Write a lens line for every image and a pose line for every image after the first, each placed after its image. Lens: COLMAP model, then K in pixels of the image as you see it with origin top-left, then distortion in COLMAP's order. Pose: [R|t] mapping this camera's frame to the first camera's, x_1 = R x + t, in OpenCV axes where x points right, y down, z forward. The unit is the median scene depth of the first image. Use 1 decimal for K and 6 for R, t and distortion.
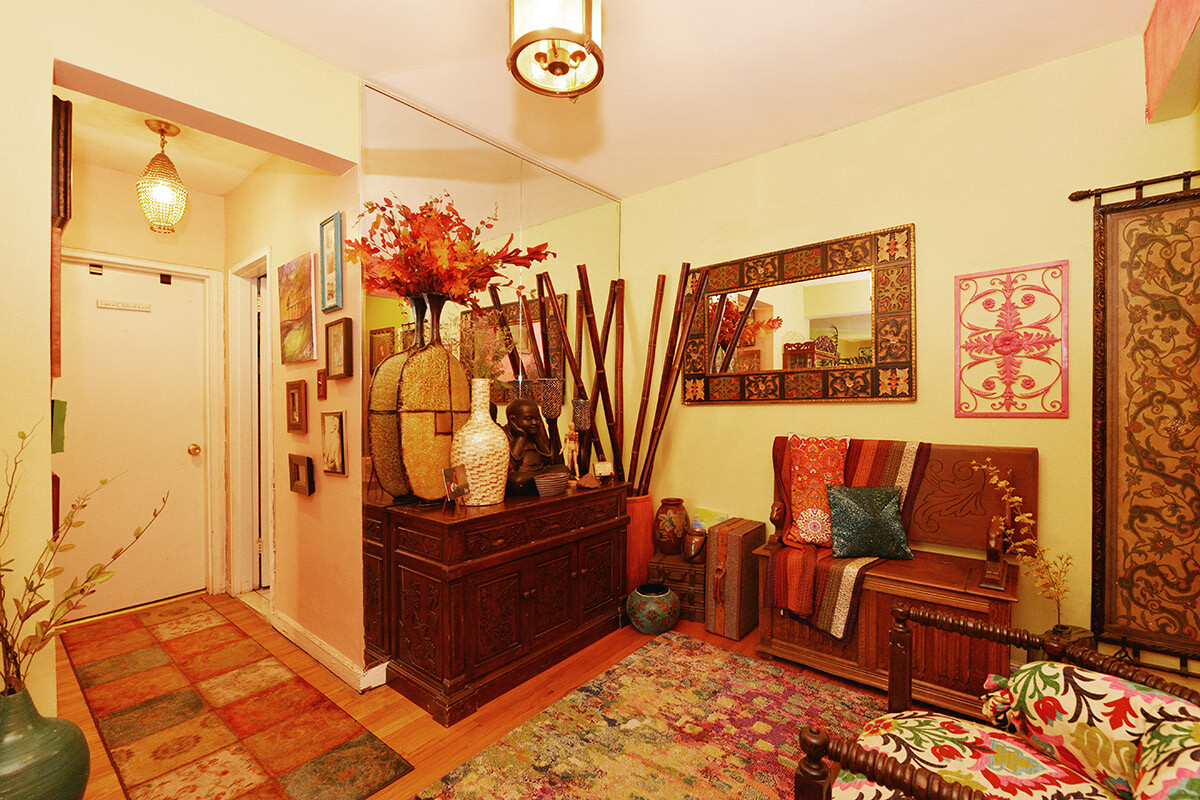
lens RADIAL K [[511.8, 0, 602.6], [0, 511.8, 402.8], [0, 0, 1]] dist [-0.004976, 0.000111]
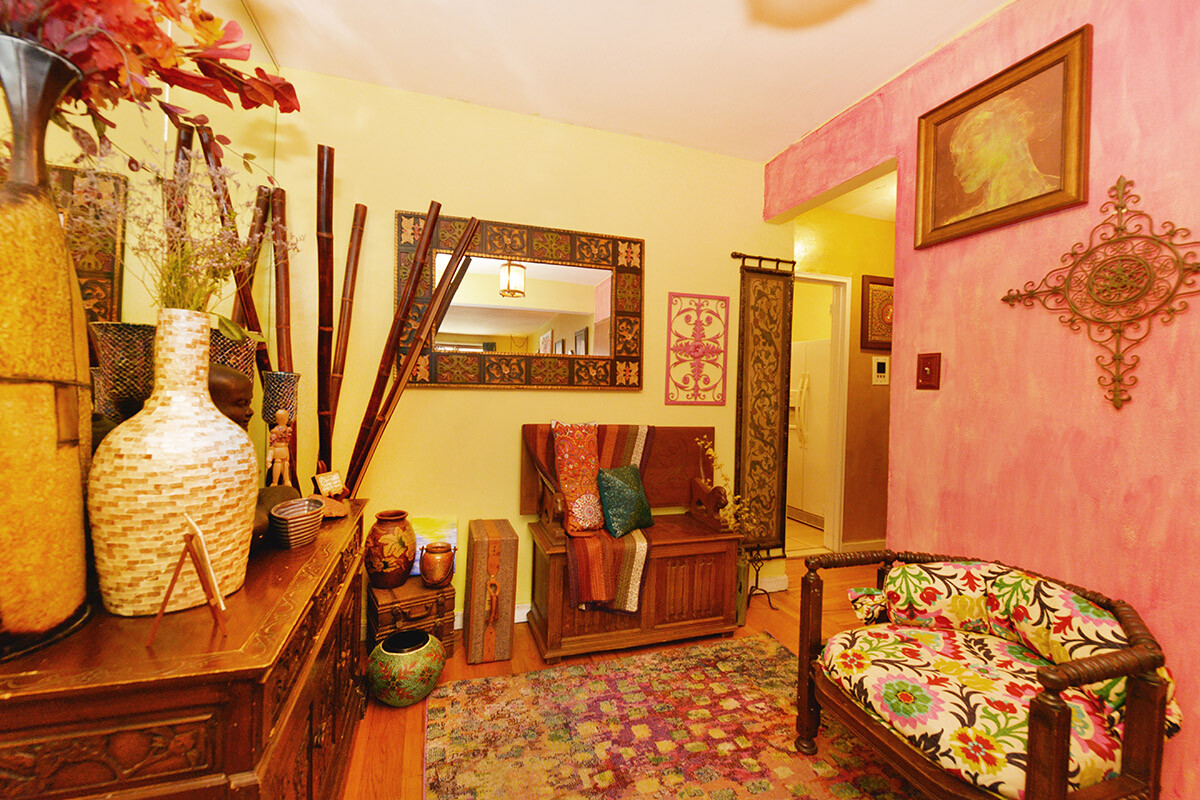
lens RADIAL K [[492.9, 0, 604.5], [0, 492.9, 401.3], [0, 0, 1]] dist [-0.001931, -0.000093]
pose [[0.530150, 0.009550, 0.847850, -0.444189], [-0.029854, 0.999527, 0.007409, 0.016939], [-0.847378, -0.029240, 0.530184, 0.518602]]
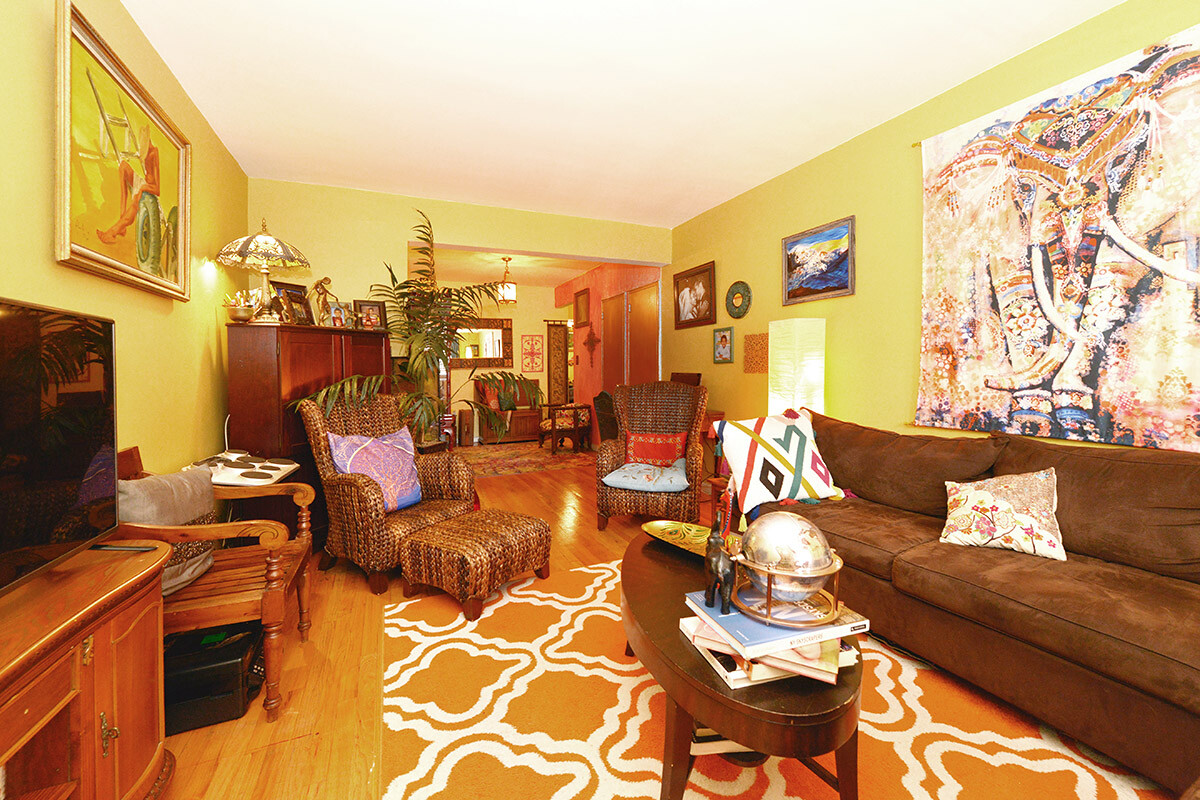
lens RADIAL K [[492.9, 0, 574.8], [0, 492.9, 368.4], [0, 0, 1]] dist [-0.001931, -0.000093]
pose [[0.497586, -0.000163, 0.867415, -2.431157], [0.006927, 0.999969, -0.003786, 0.016988], [-0.867387, 0.007893, 0.497572, -1.230835]]
